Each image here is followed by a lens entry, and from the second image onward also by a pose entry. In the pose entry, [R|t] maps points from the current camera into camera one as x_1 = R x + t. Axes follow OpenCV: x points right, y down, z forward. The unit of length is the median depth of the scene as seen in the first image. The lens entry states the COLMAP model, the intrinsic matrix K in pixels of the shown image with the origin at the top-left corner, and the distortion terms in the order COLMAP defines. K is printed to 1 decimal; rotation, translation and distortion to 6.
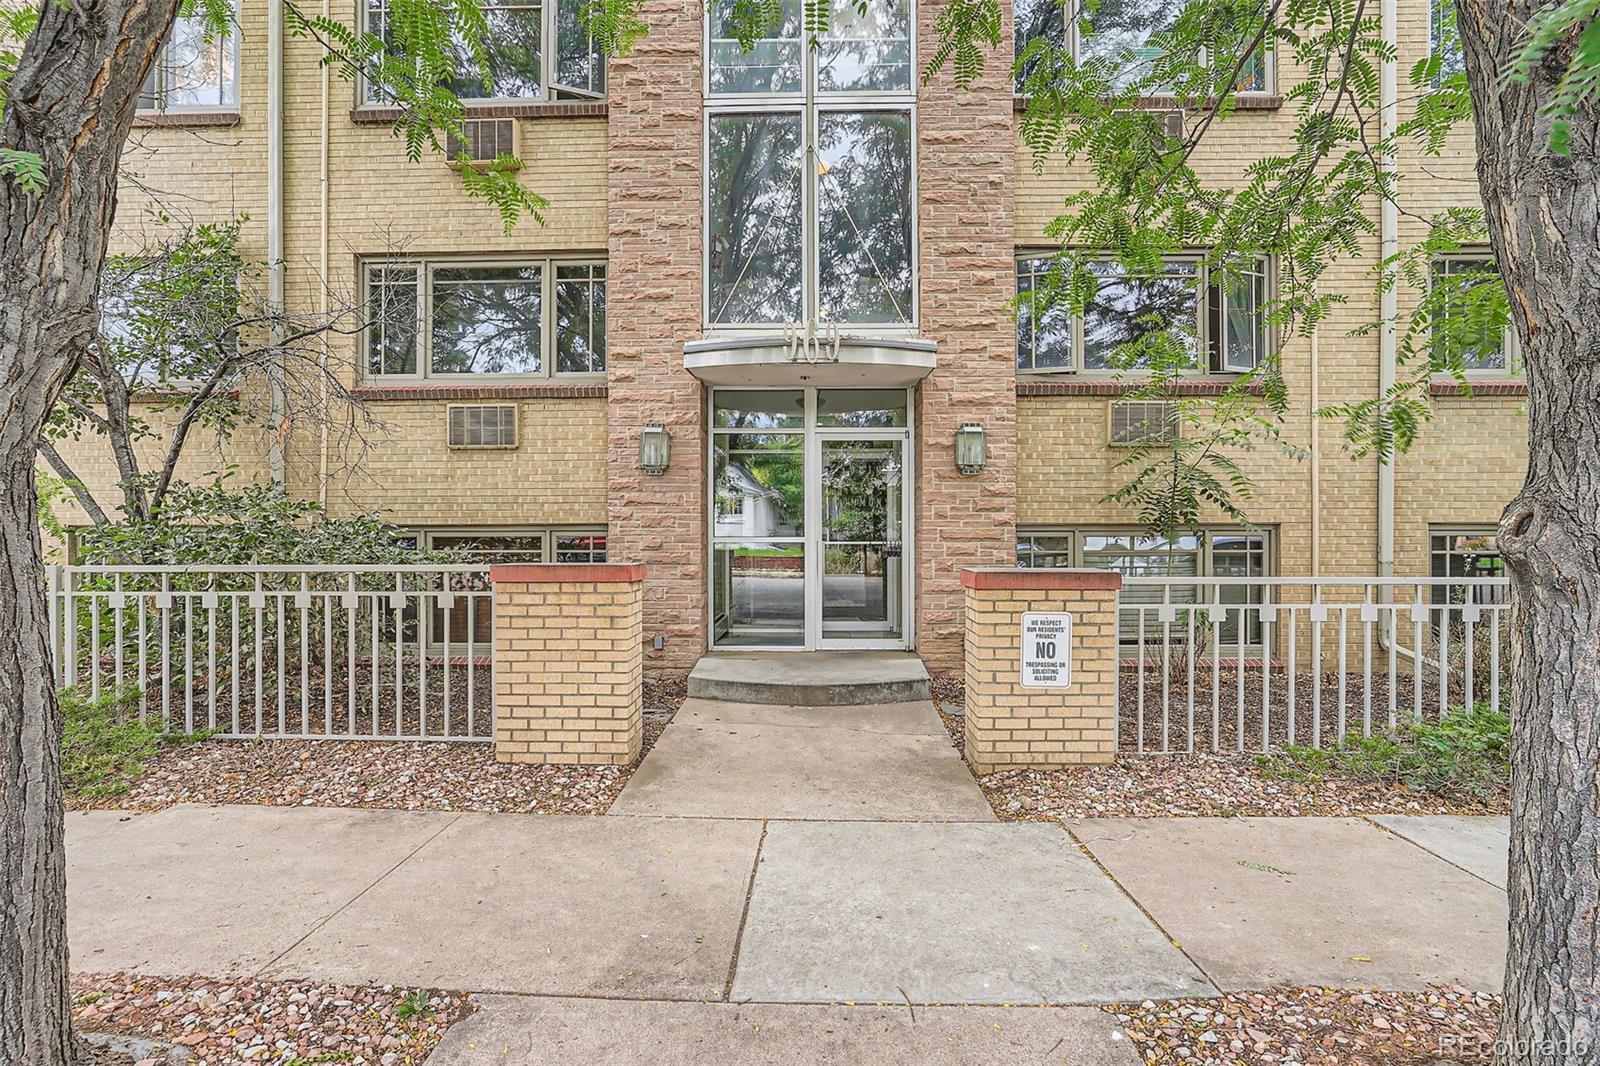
lens RADIAL K [[779.5, 0, 796.3], [0, 779.5, 534.8], [0, 0, 1]] dist [-0.044754, 0.023664]
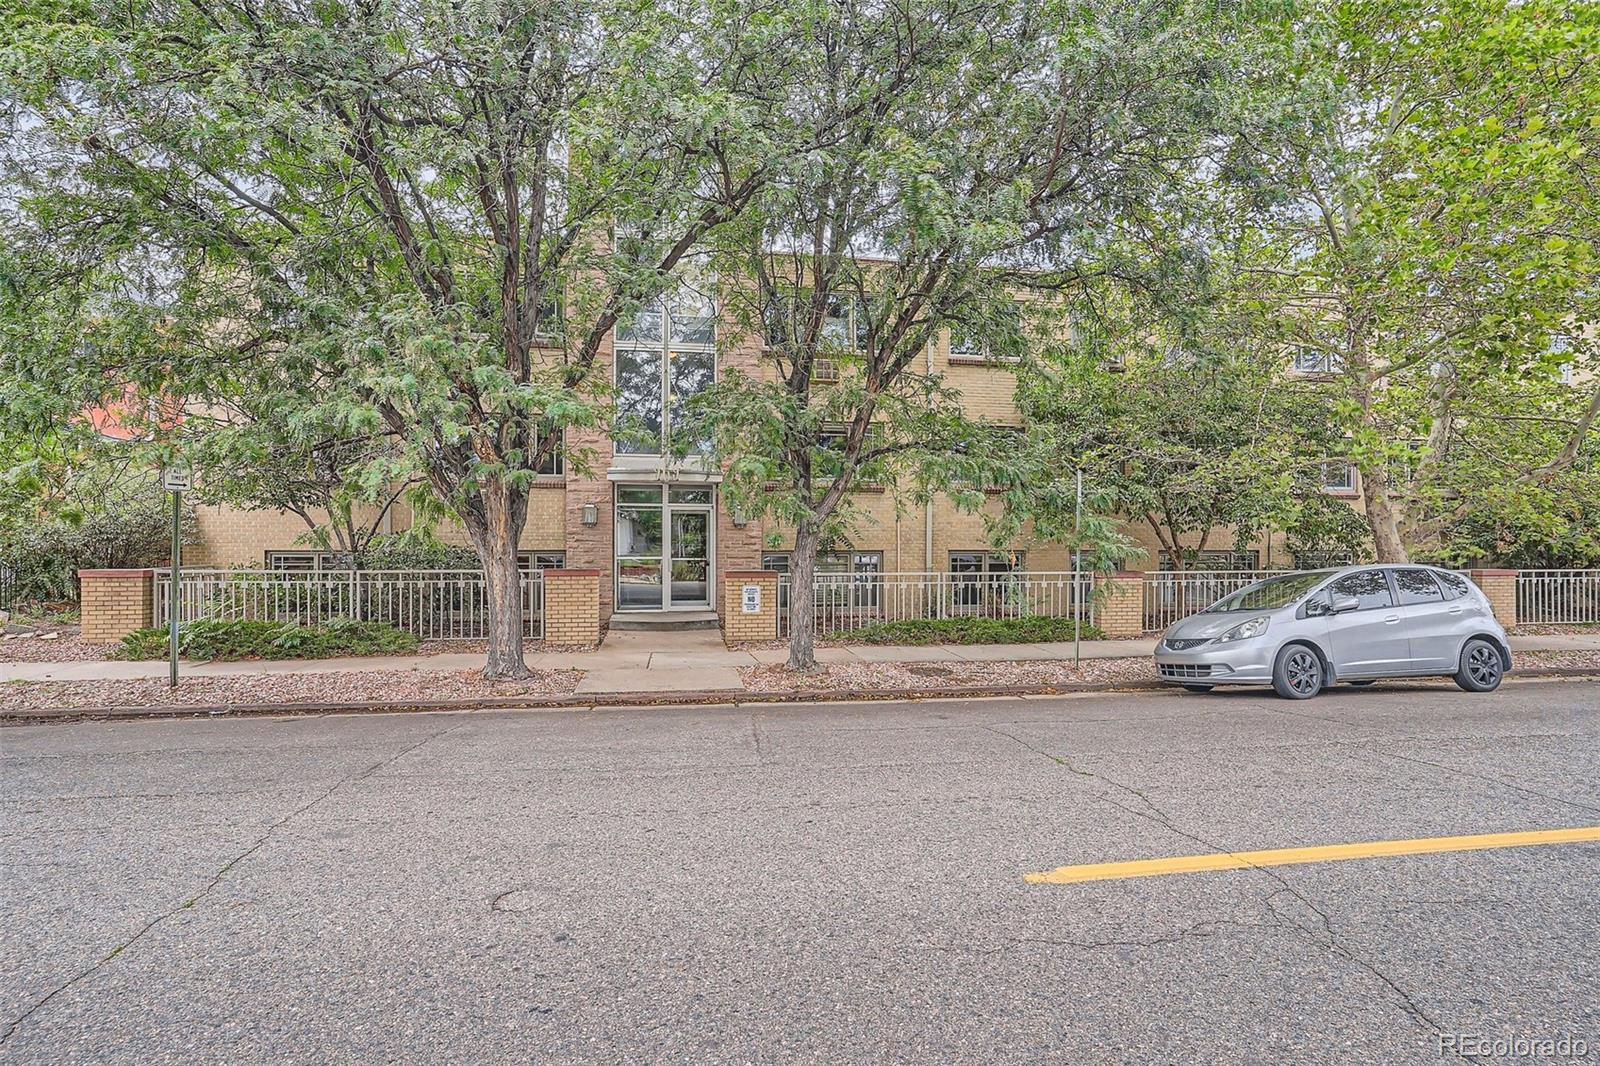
lens RADIAL K [[779.5, 0, 796.3], [0, 779.5, 534.8], [0, 0, 1]] dist [-0.044754, 0.023664]
pose [[0.982241, 0.003669, 0.187590, -0.029745], [-0.001242, 0.999914, -0.013056, -0.030059], [-0.187622, 0.012591, 0.982161, -1.155786]]
